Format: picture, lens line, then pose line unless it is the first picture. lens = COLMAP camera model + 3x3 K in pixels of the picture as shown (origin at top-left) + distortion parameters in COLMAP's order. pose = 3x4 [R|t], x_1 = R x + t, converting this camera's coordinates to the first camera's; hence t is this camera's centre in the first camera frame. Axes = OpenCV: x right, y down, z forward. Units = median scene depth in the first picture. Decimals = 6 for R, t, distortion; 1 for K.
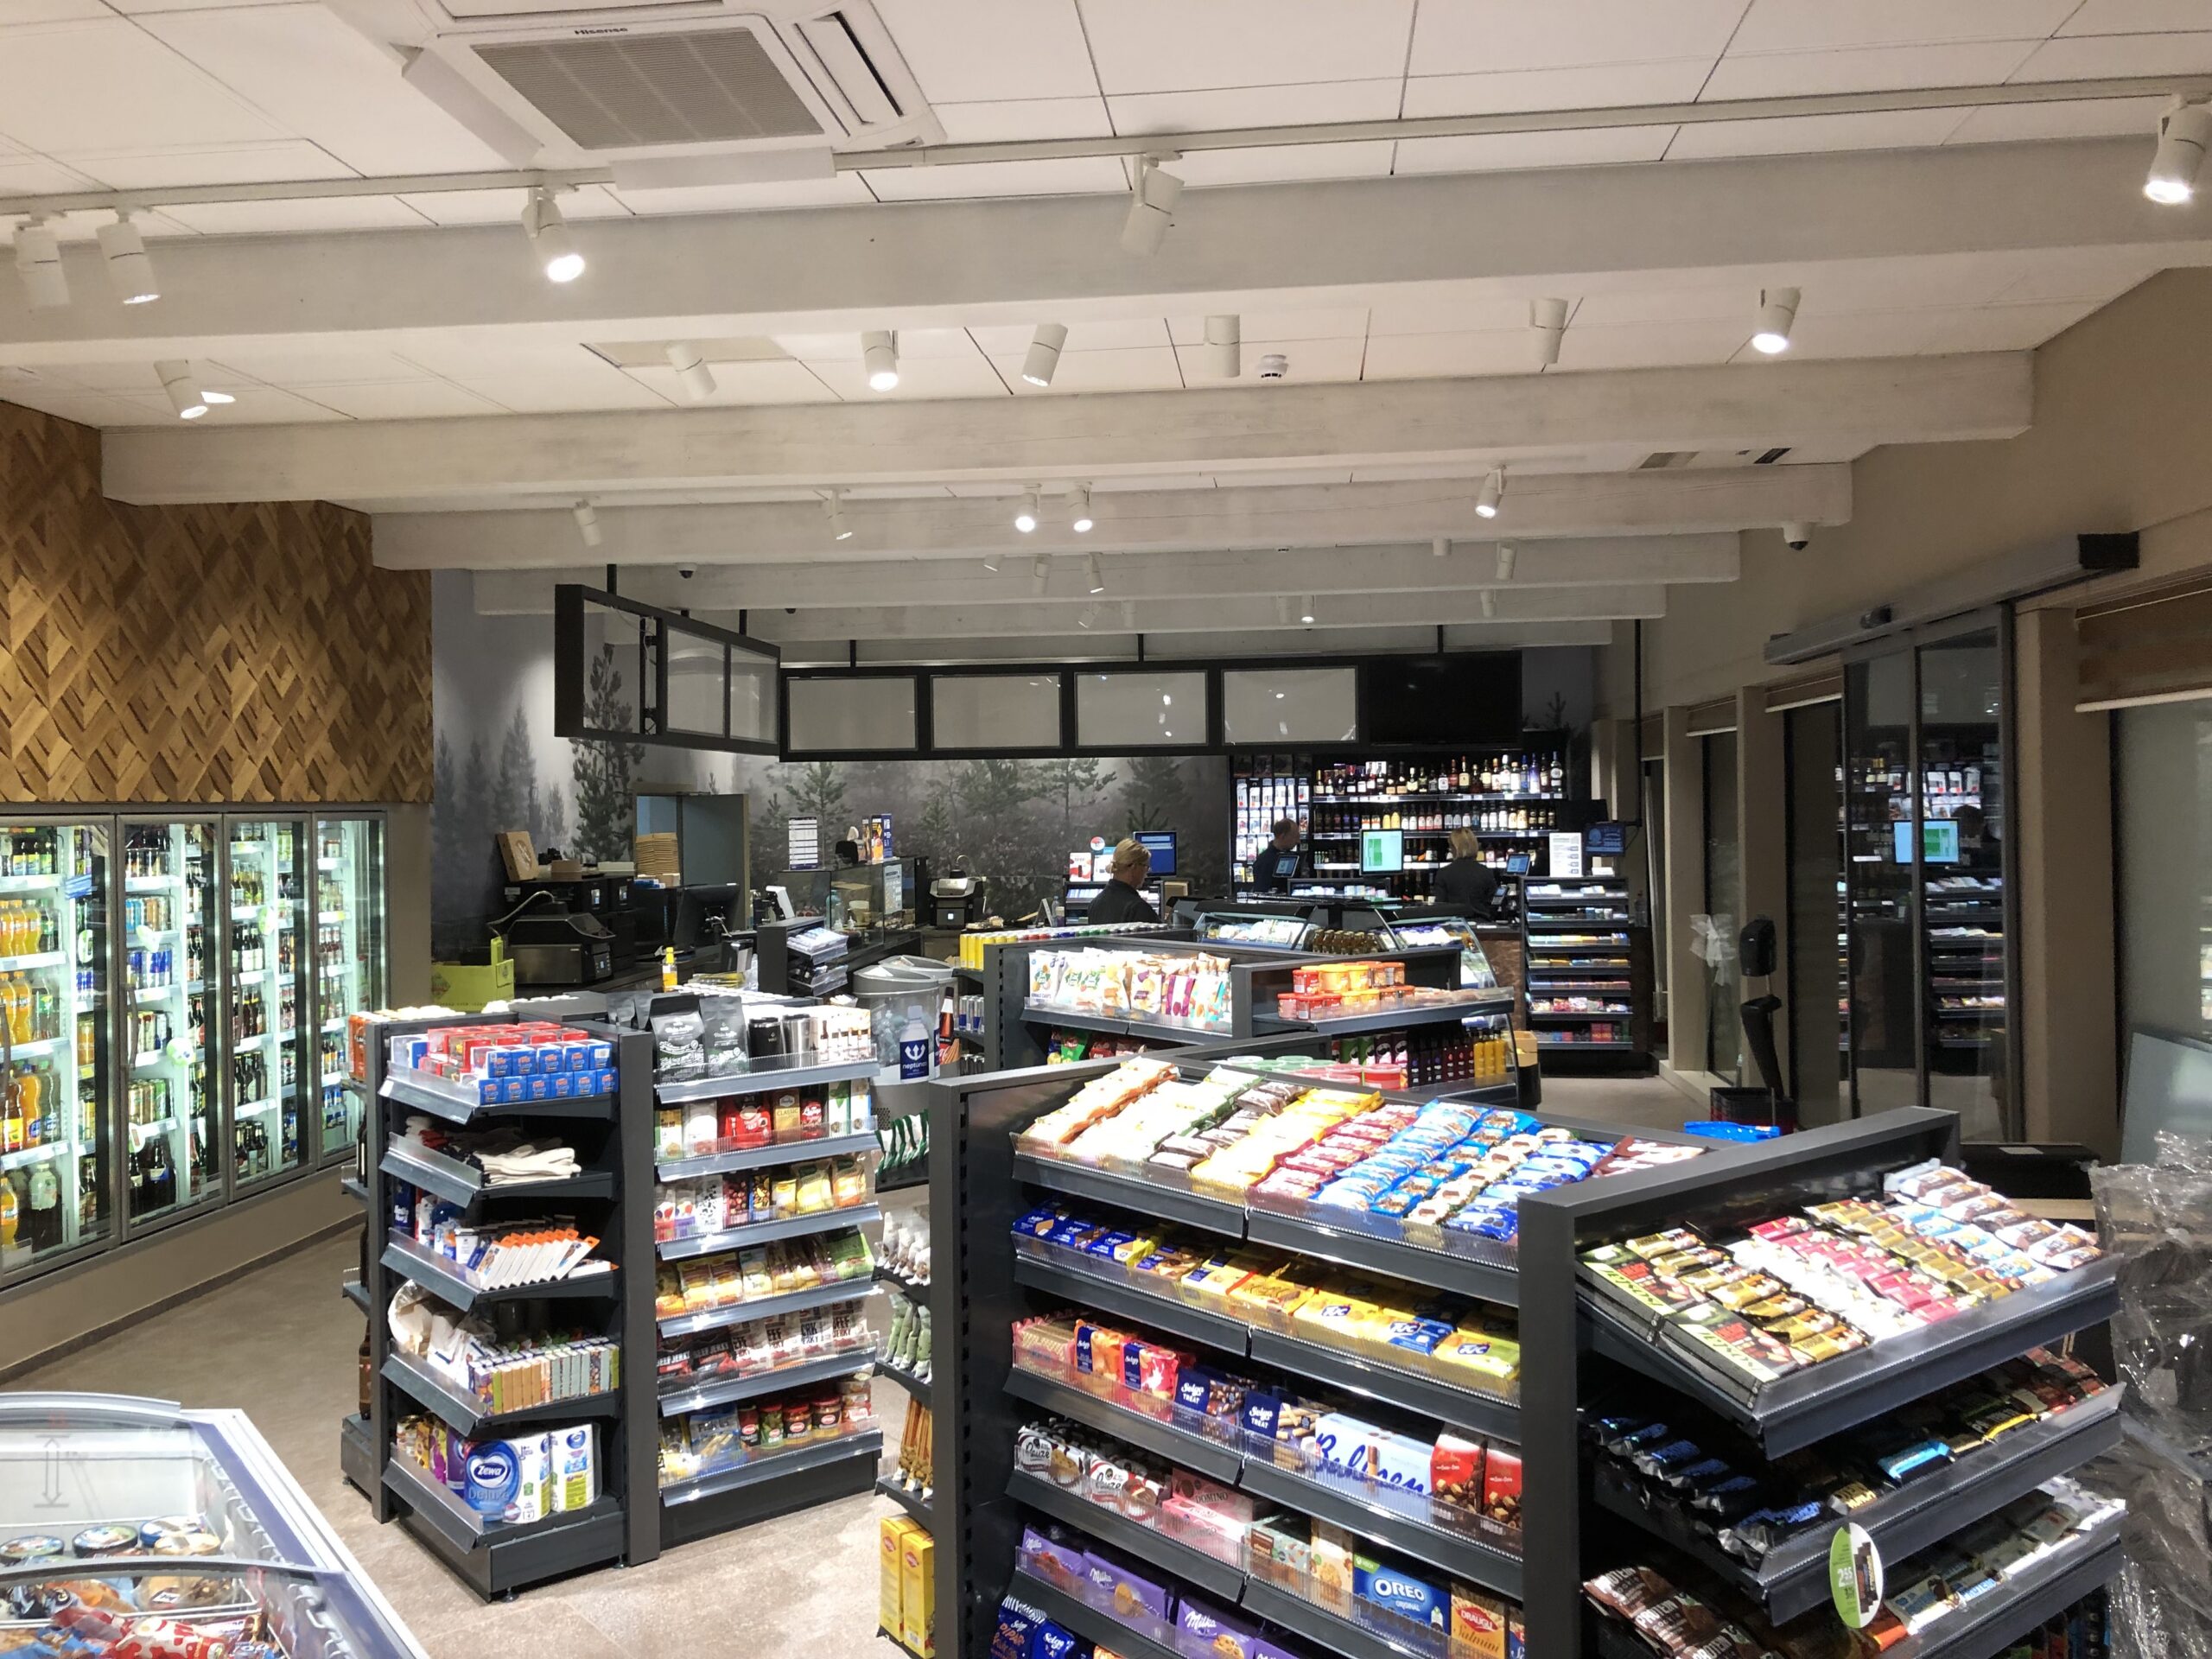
lens RADIAL K [[1842.7, 0, 1108.9], [0, 1842.7, 824.2], [0, 0, 1]] dist [0.146705, -0.058693]
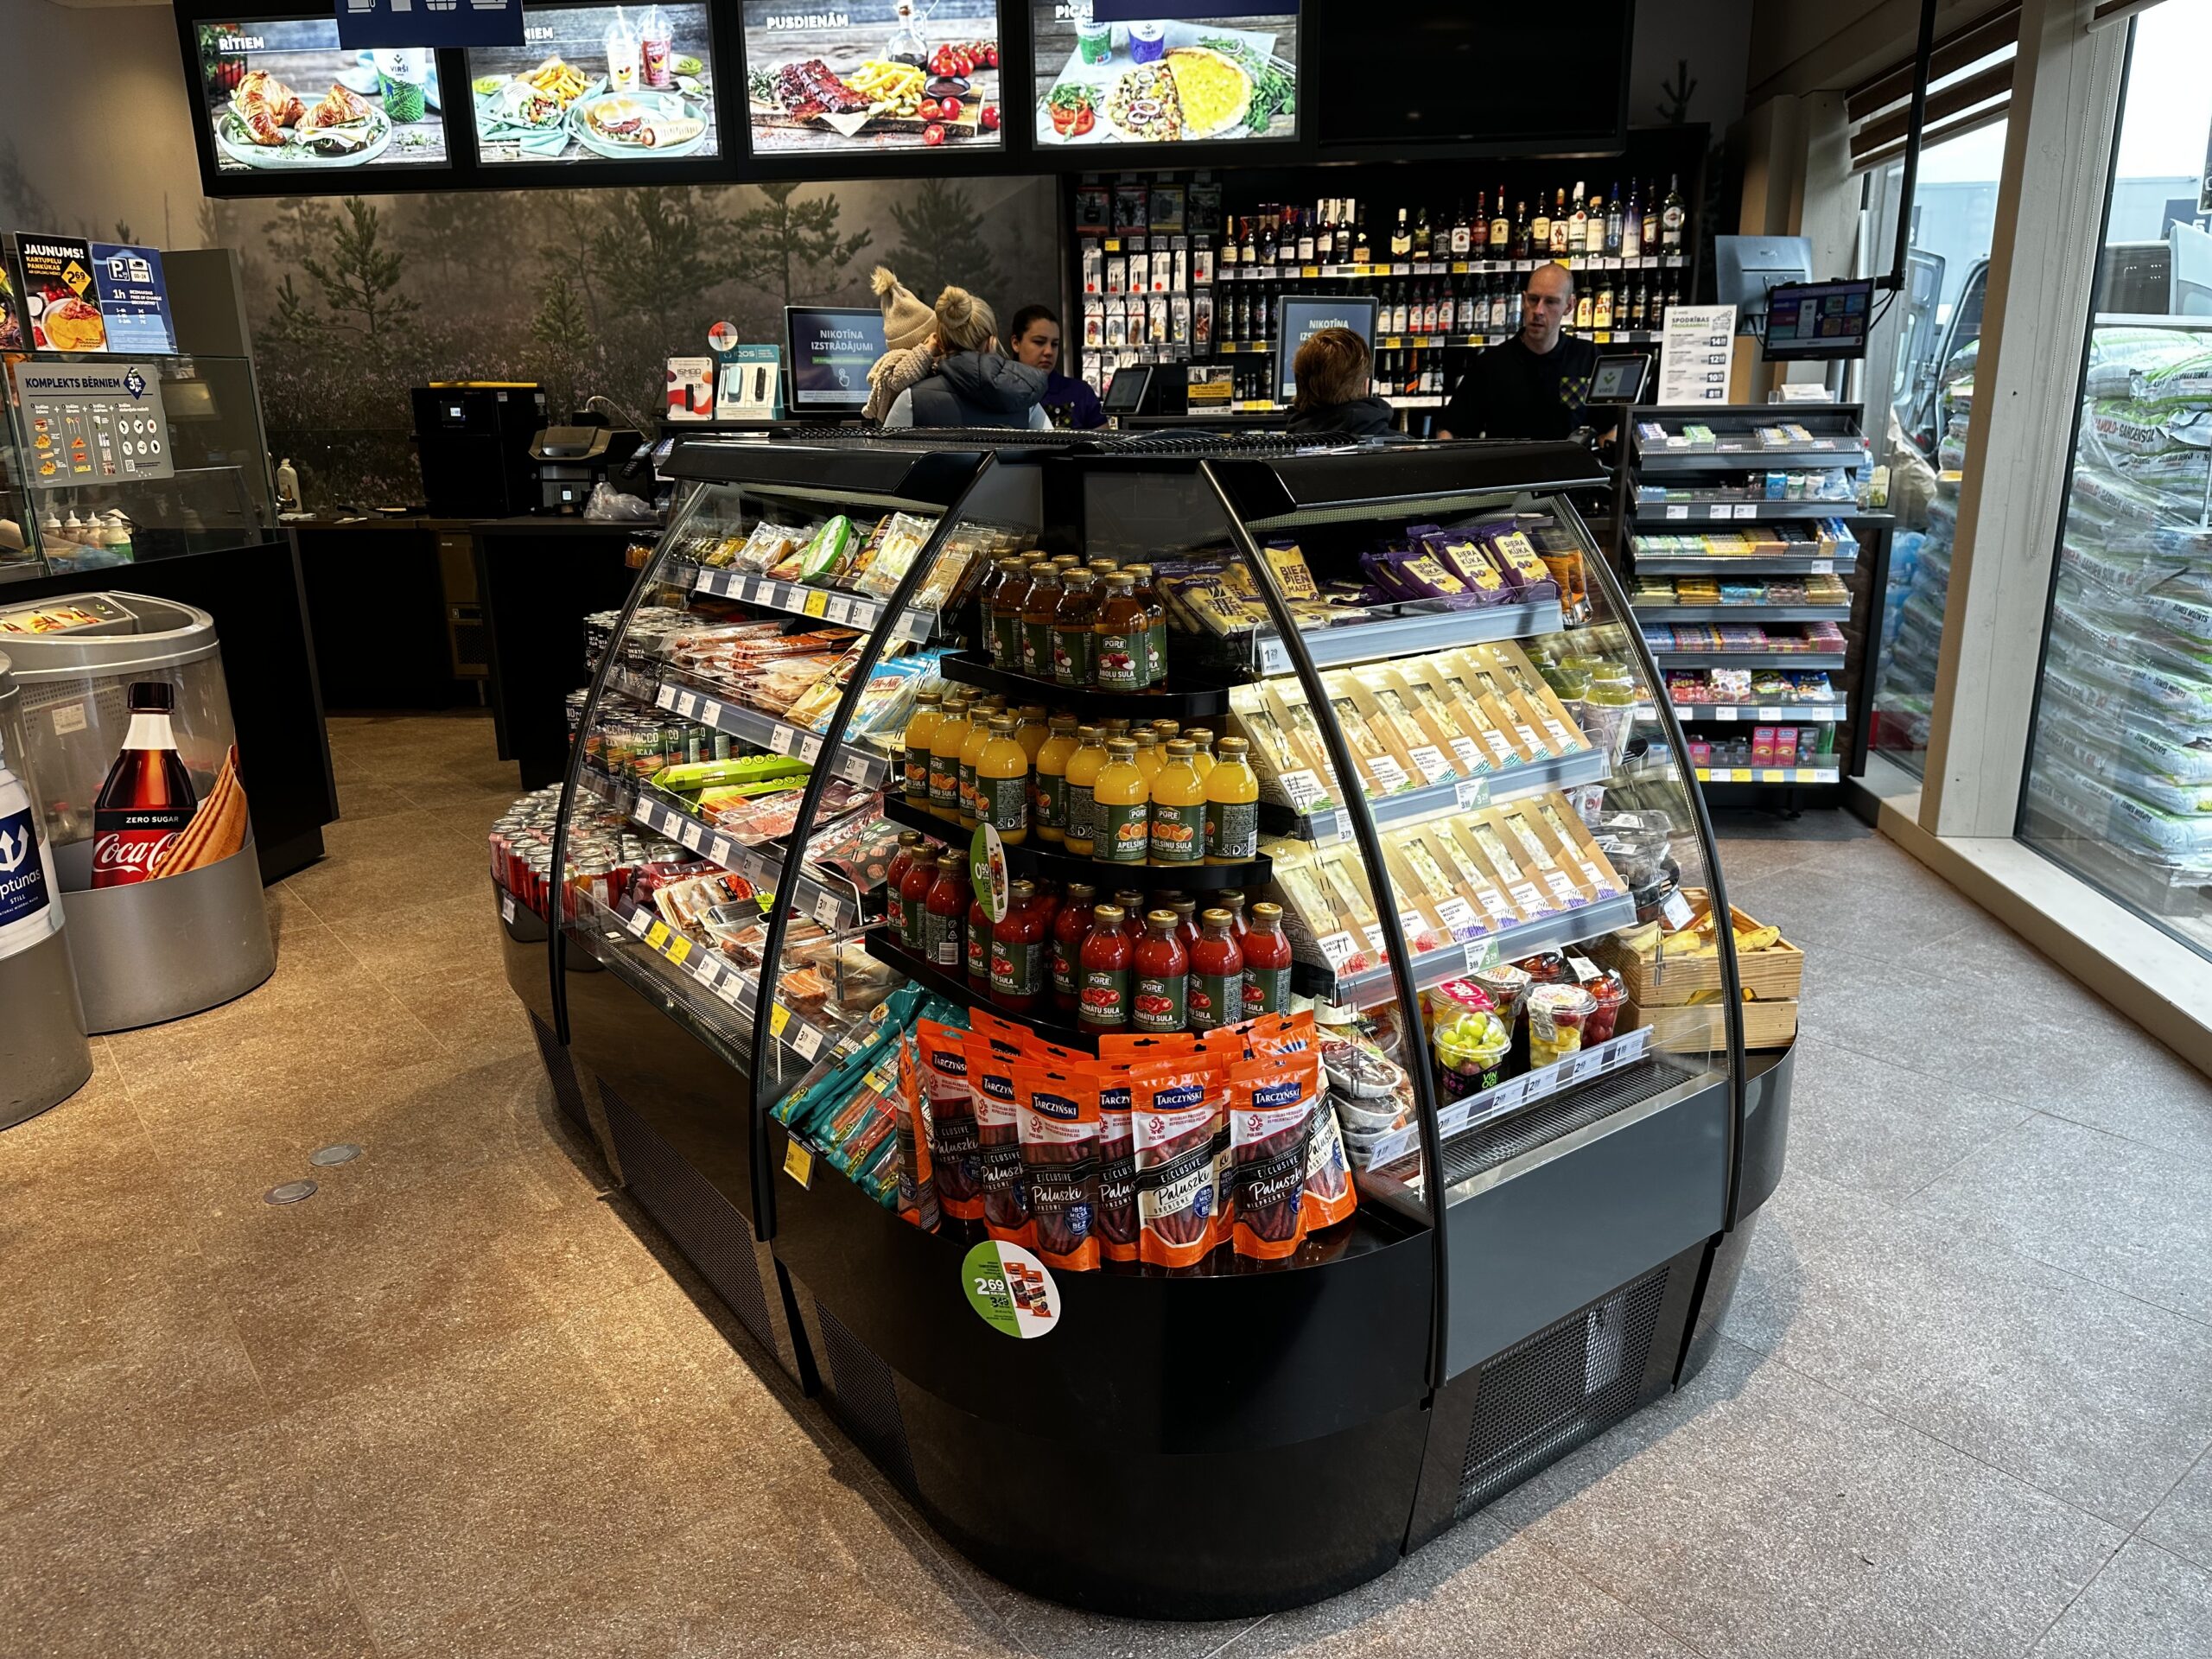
lens RADIAL K [[1572.7, 0, 1139.2], [0, 1572.7, 832.6], [0, 0, 1]] dist [0.061114, -0.095209]
pose [[0.999999, 0.000271, 0.001672, 0.087935], [-0.000689, 0.966854, 0.255331, 0.026290], [-0.001547, -0.255332, 0.966852, 0.517735]]
